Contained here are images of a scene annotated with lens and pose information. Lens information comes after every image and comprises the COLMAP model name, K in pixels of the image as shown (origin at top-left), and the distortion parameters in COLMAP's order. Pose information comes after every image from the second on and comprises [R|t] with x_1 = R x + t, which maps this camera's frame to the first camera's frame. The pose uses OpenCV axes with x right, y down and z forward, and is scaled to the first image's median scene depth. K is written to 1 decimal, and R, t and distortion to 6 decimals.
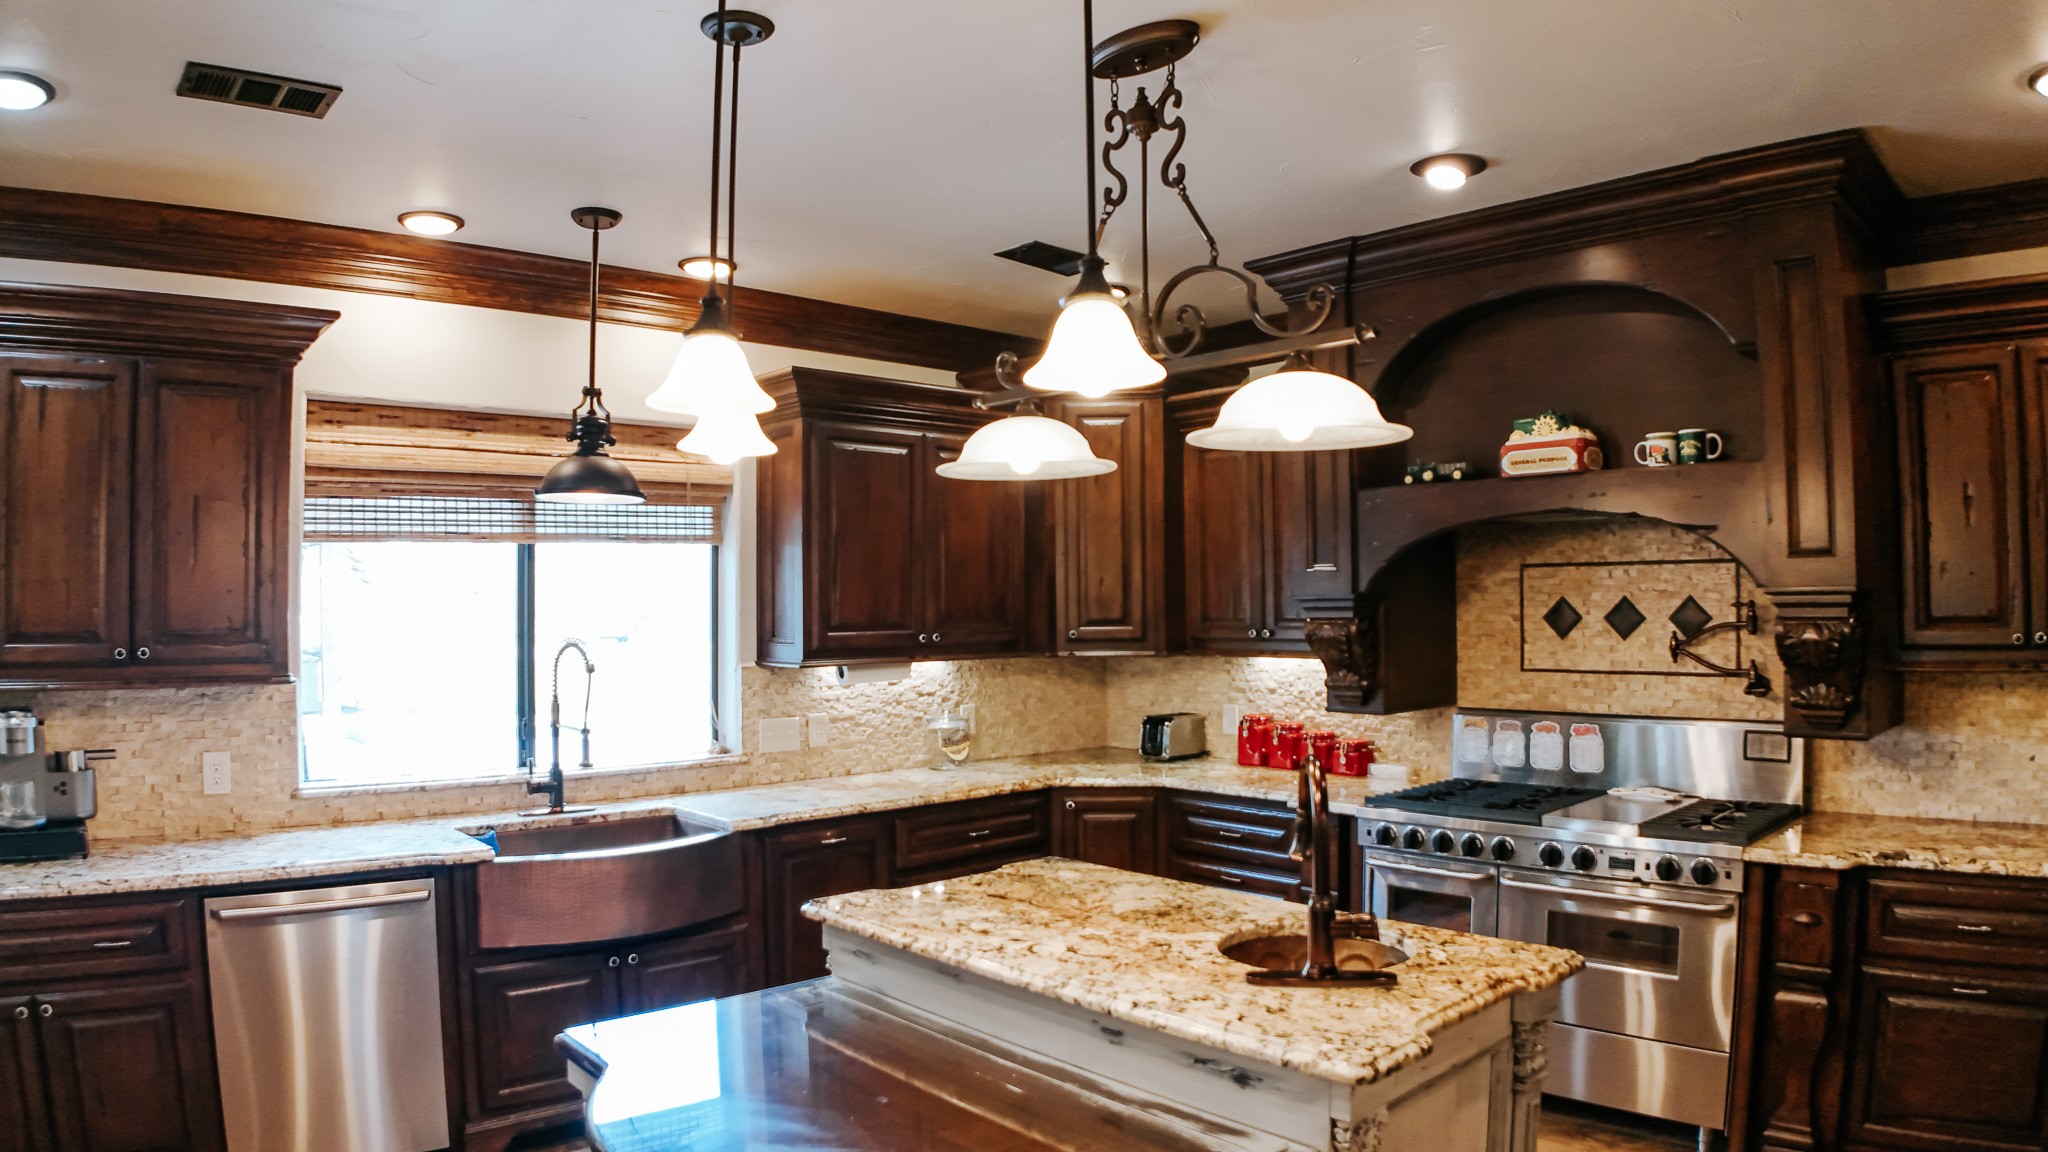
lens RADIAL K [[1264.6, 0, 1033.5], [0, 1264.6, 575.0], [0, 0, 1]] dist [-0.178304, 0.011911]
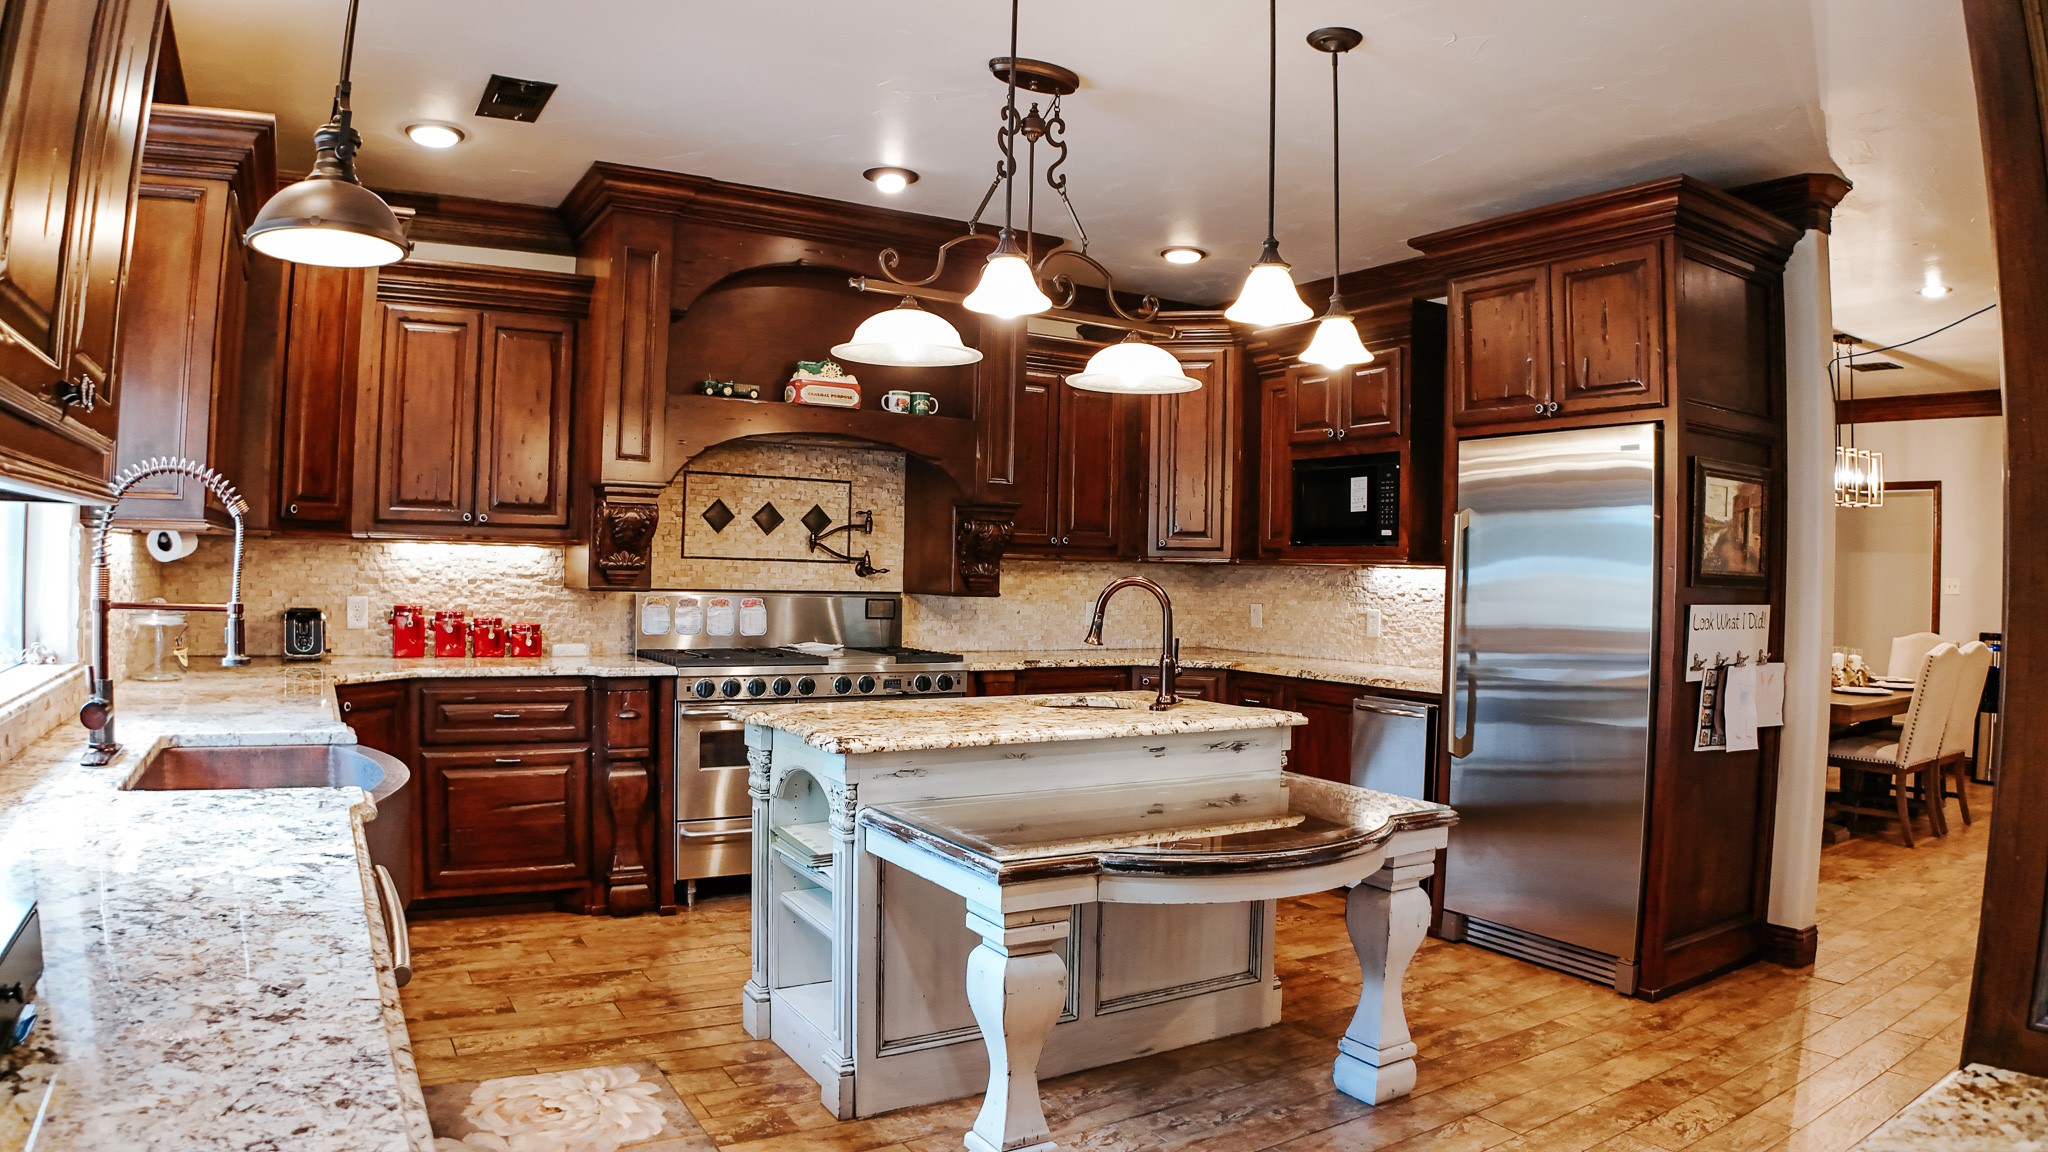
lens RADIAL K [[1264.6, 0, 1033.5], [0, 1264.6, 575.0], [0, 0, 1]] dist [-0.178304, 0.011911]
pose [[0.184349, 0.008973, 0.982820, -0.815335], [-0.048652, 0.998816, 0.000007, 0.084356], [-0.981656, -0.047818, 0.184567, 0.465787]]
